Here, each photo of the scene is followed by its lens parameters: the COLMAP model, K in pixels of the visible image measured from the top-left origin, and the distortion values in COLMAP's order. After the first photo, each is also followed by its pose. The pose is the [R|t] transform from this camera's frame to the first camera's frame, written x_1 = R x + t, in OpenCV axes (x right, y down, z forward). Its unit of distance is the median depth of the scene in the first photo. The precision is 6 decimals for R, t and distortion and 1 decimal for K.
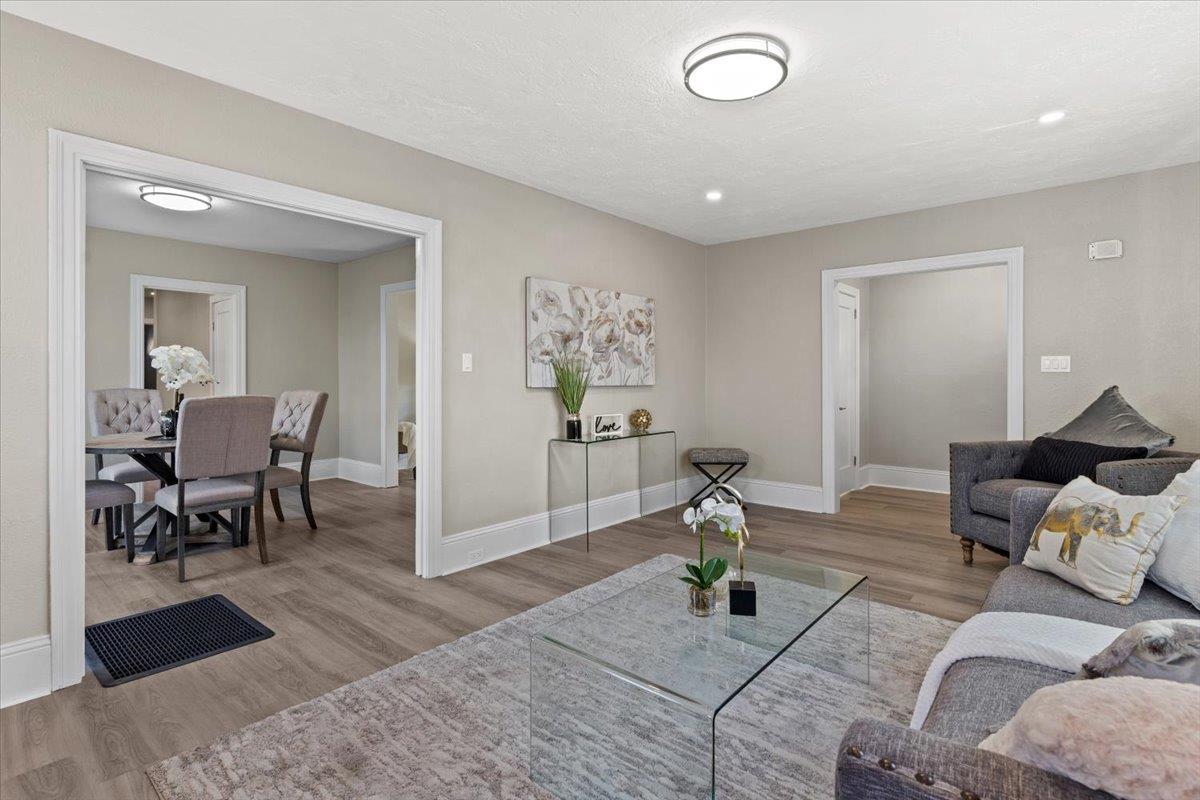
lens RADIAL K [[573.4, 0, 590.9], [0, 573.4, 379.1], [0, 0, 1]] dist [-0.001507, 0.000294]
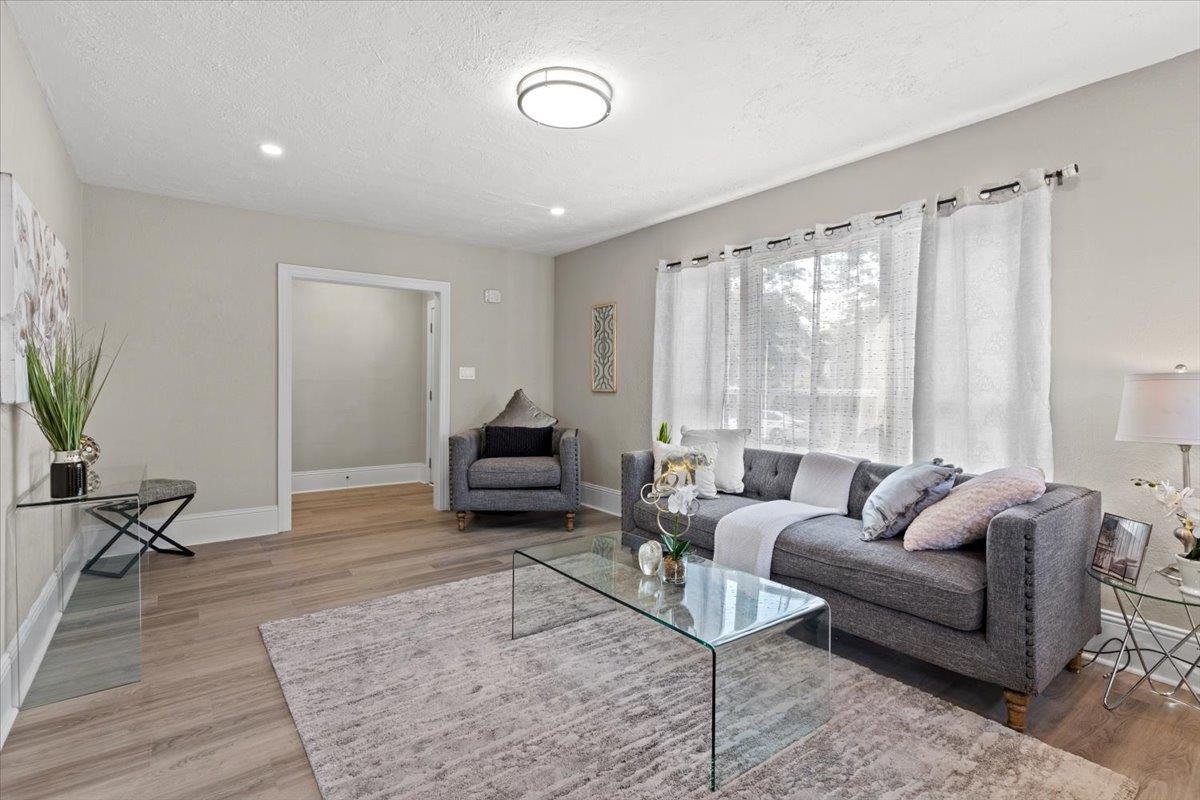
lens RADIAL K [[573.4, 0, 592.9], [0, 573.4, 391.7], [0, 0, 1]] dist [-0.001507, 0.000294]
pose [[0.217865, -0.014395, 0.975873, -0.455939], [-0.001552, 0.999885, 0.015096, -0.003734], [-0.975978, -0.004804, 0.217817, 0.405659]]
